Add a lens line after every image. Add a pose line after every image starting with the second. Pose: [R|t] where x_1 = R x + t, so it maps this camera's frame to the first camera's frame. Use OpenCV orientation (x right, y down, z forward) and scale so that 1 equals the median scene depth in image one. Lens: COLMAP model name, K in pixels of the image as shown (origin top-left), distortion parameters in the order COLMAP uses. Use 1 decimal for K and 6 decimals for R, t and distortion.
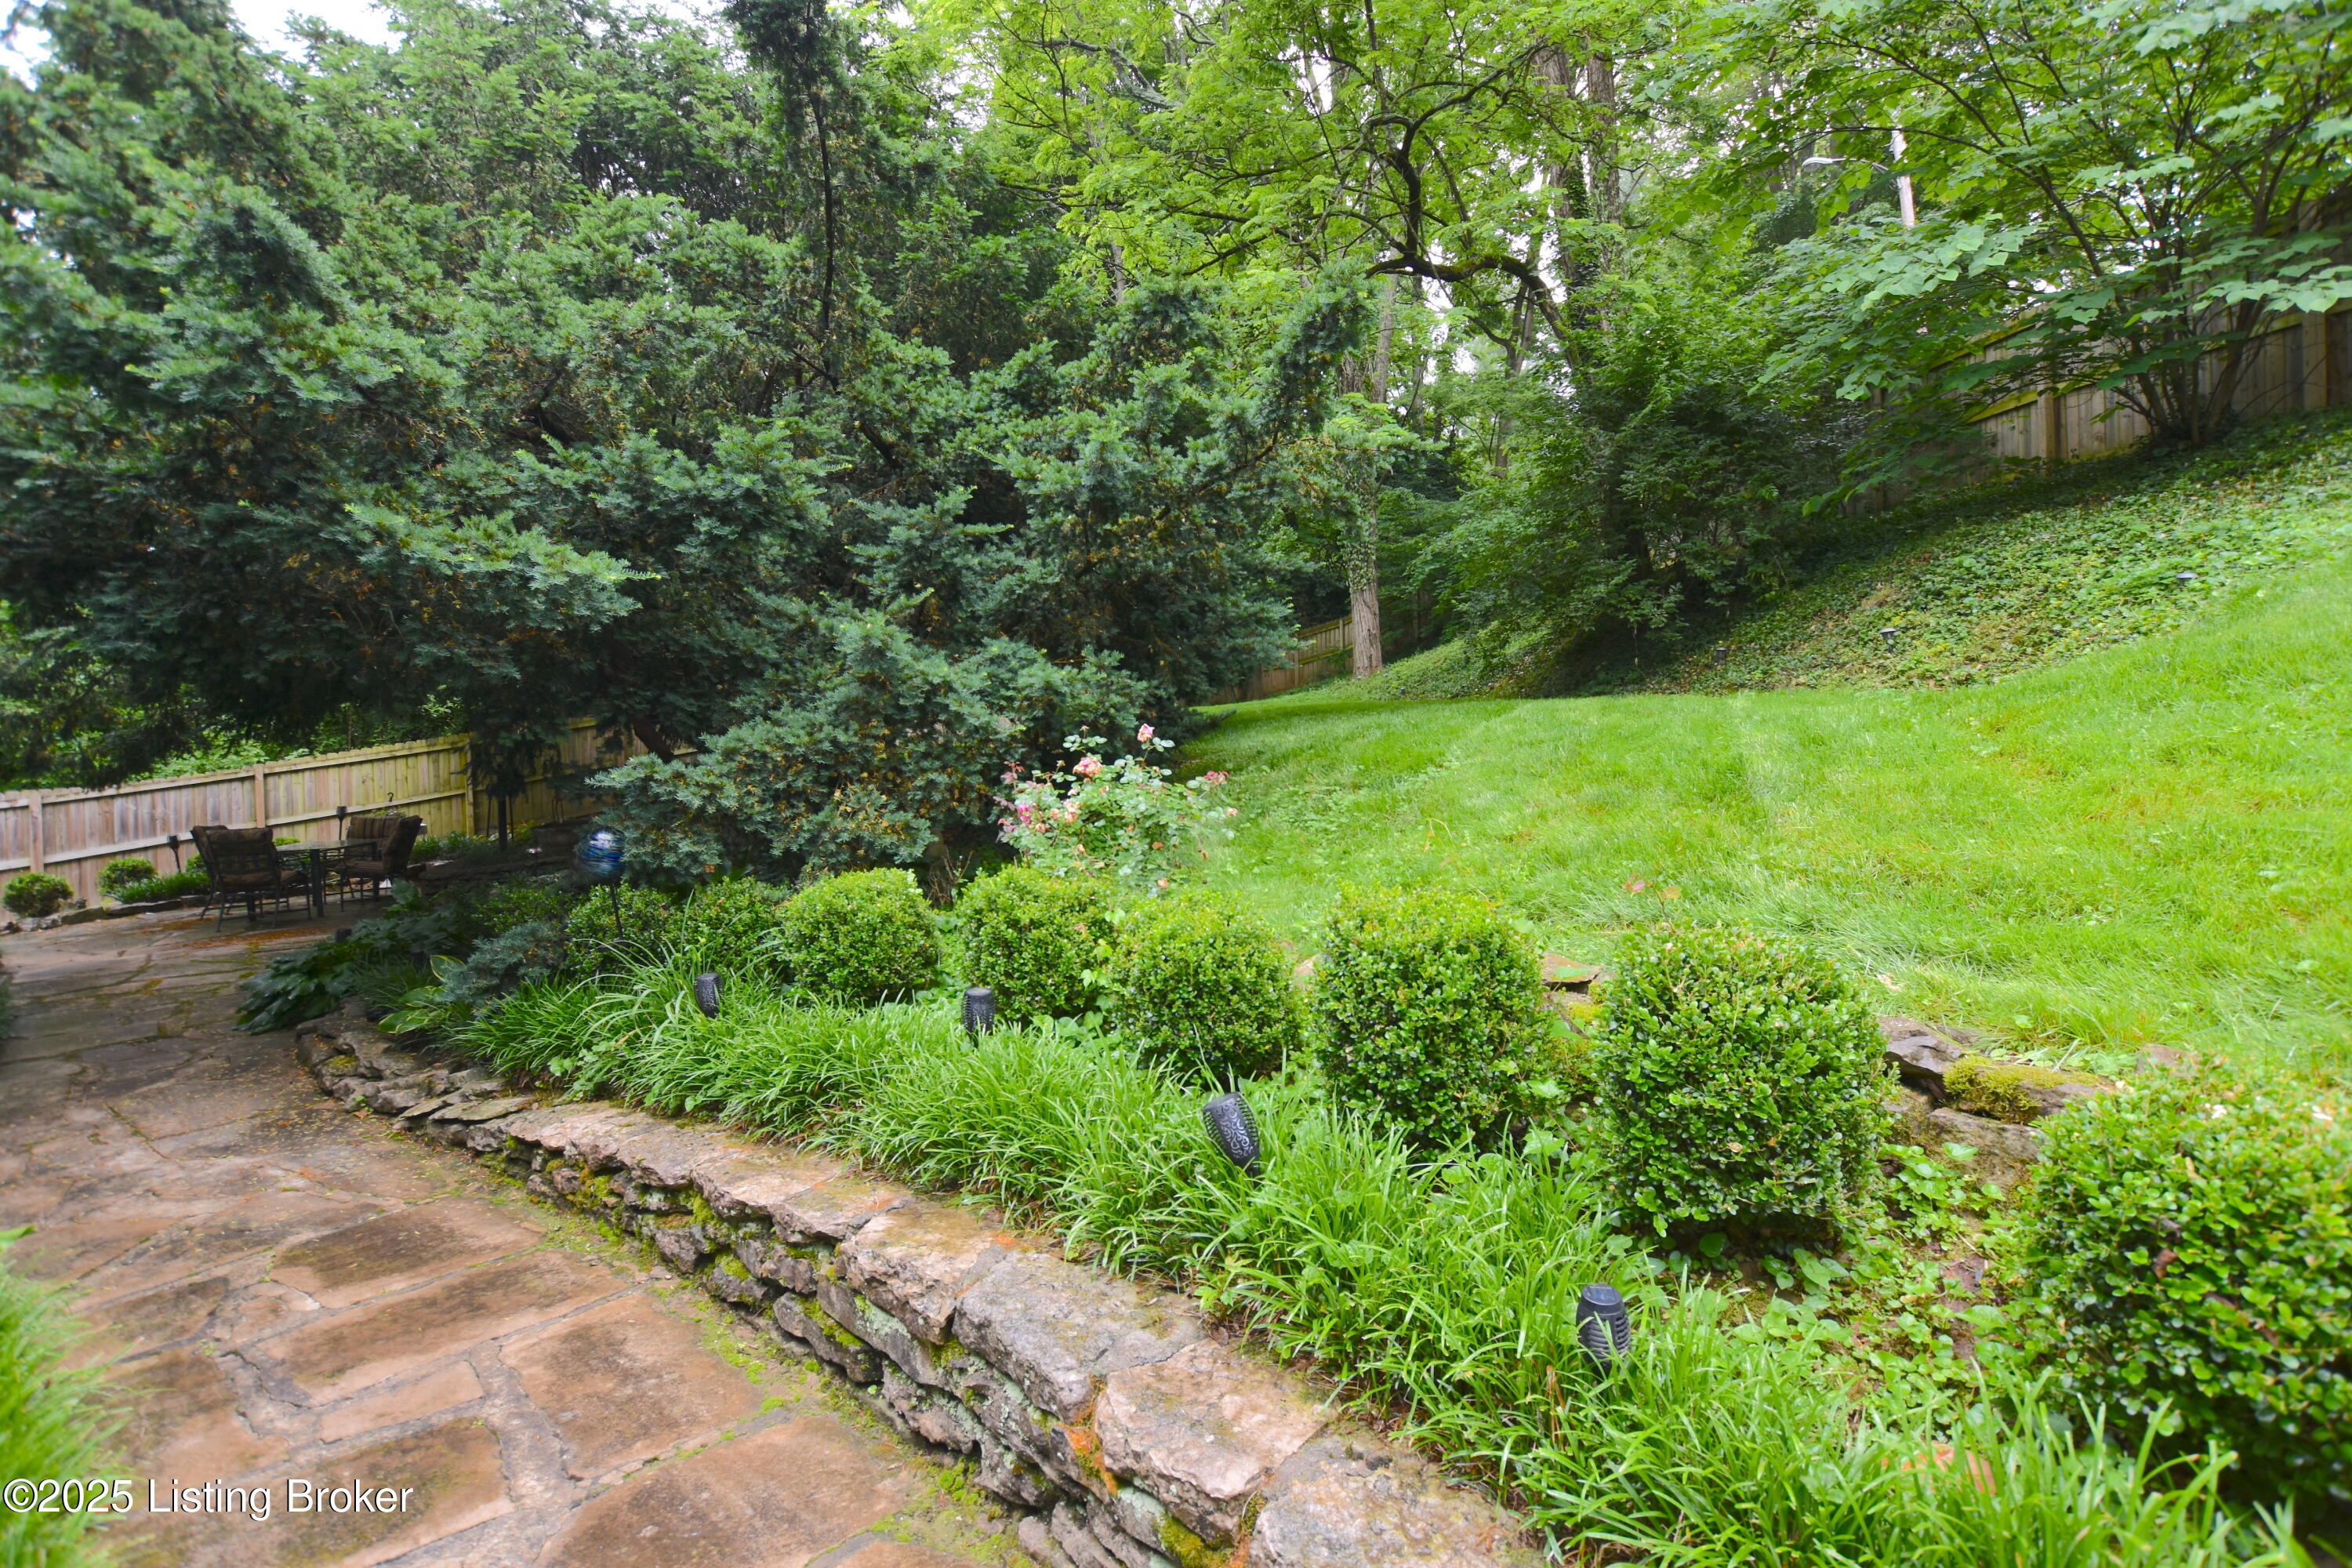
lens RADIAL K [[1037.7, 0, 1185.0], [0, 1037.7, 765.6], [0, 0, 1]] dist [-0.028215, 0.001523]
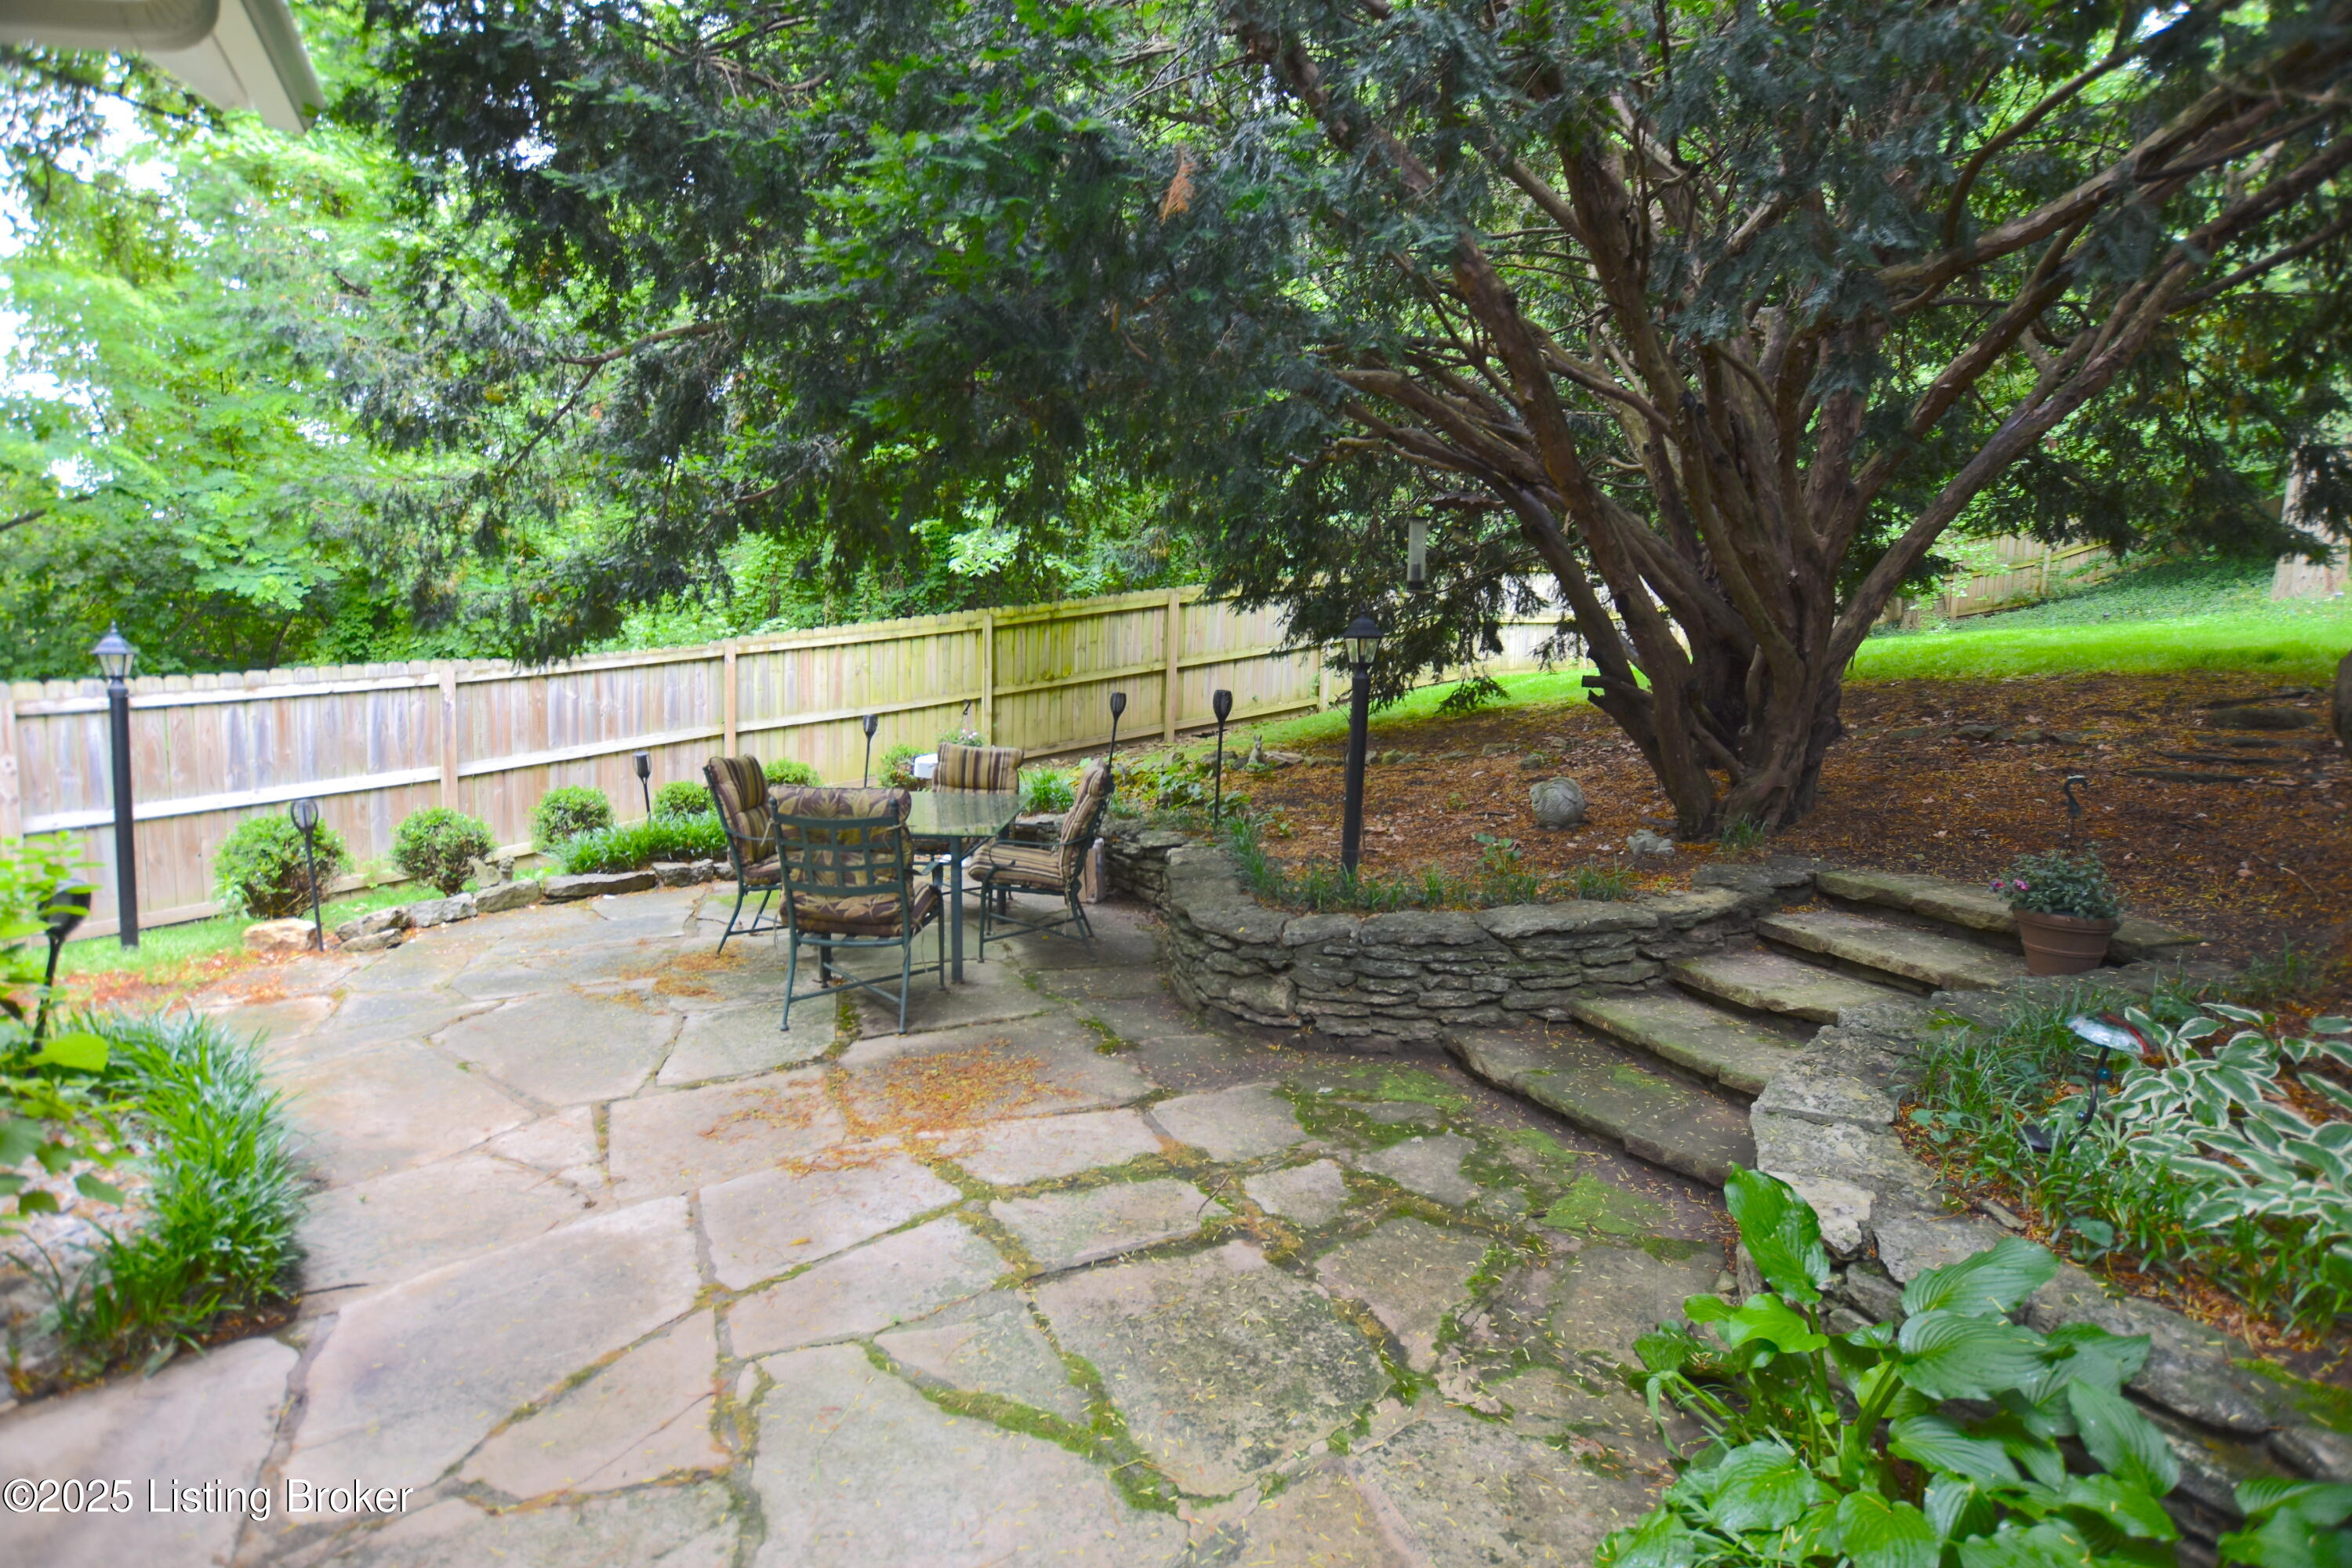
lens RADIAL K [[1037.7, 0, 1185.0], [0, 1037.7, 765.6], [0, 0, 1]] dist [-0.028215, 0.001523]
pose [[0.967152, 0.083332, -0.240154, -0.526417], [-0.064215, 0.994191, 0.086370, 0.004511], [0.245956, -0.068112, 0.966885, 0.477272]]
